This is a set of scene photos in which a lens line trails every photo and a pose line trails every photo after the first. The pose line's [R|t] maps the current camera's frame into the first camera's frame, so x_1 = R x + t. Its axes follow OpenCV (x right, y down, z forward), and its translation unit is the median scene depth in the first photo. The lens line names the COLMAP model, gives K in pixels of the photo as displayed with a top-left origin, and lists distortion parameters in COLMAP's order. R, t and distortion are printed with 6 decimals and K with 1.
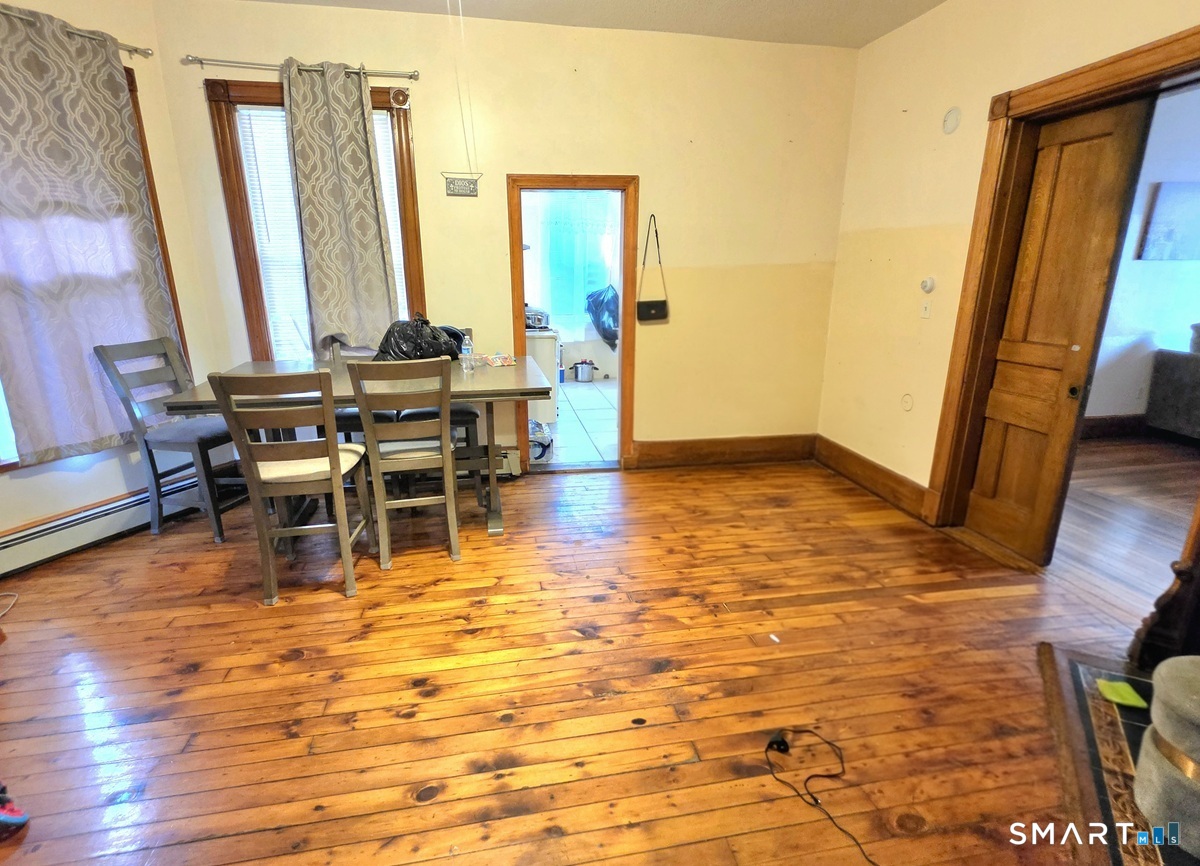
lens RADIAL K [[580.0, 0, 600.0], [0, 580.0, 433.0], [0, 0, 1]] dist [0.001360, 0.000402]
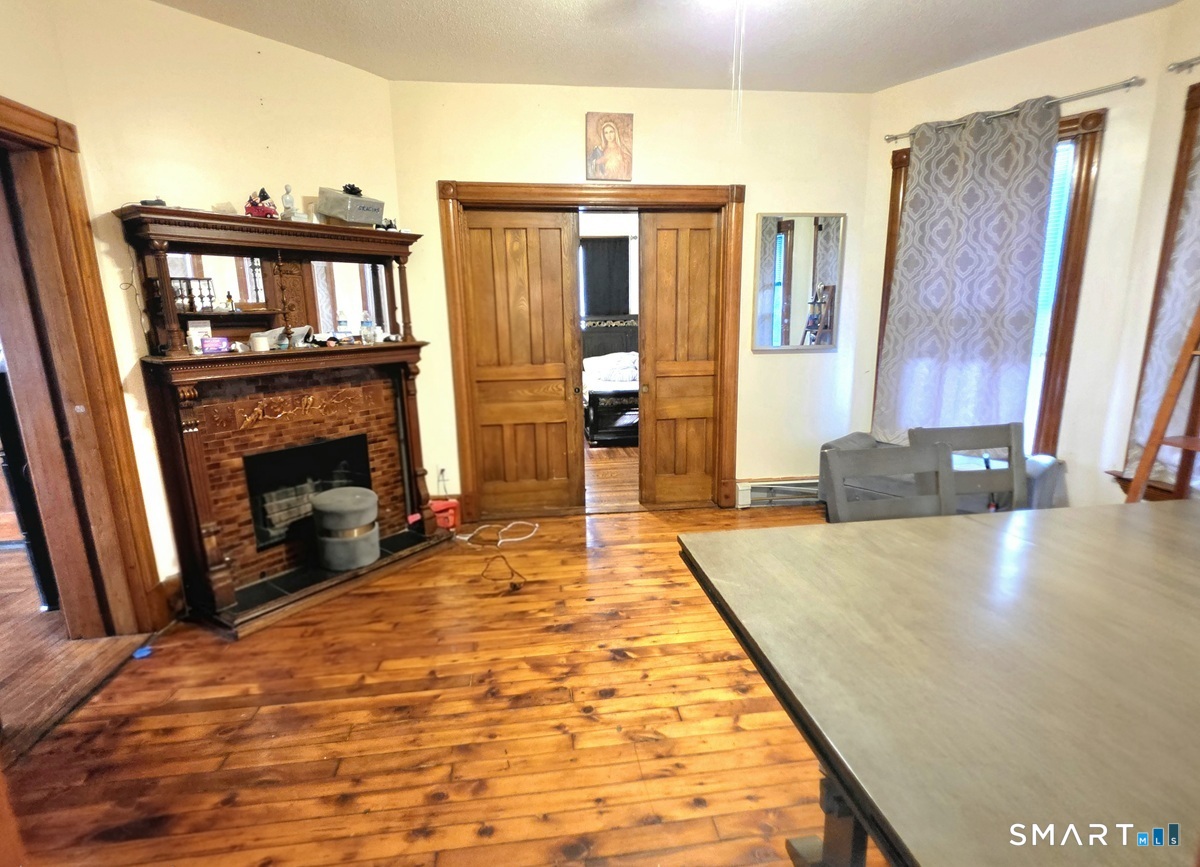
lens RADIAL K [[580.0, 0, 600.0], [0, 580.0, 433.5], [0, 0, 1]] dist [0.001360, 0.000402]
pose [[-0.997195, 0.006179, 0.074596, -0.061338], [0.040469, 0.882880, 0.467852, -0.487581], [-0.062968, 0.469558, -0.880653, 1.662495]]
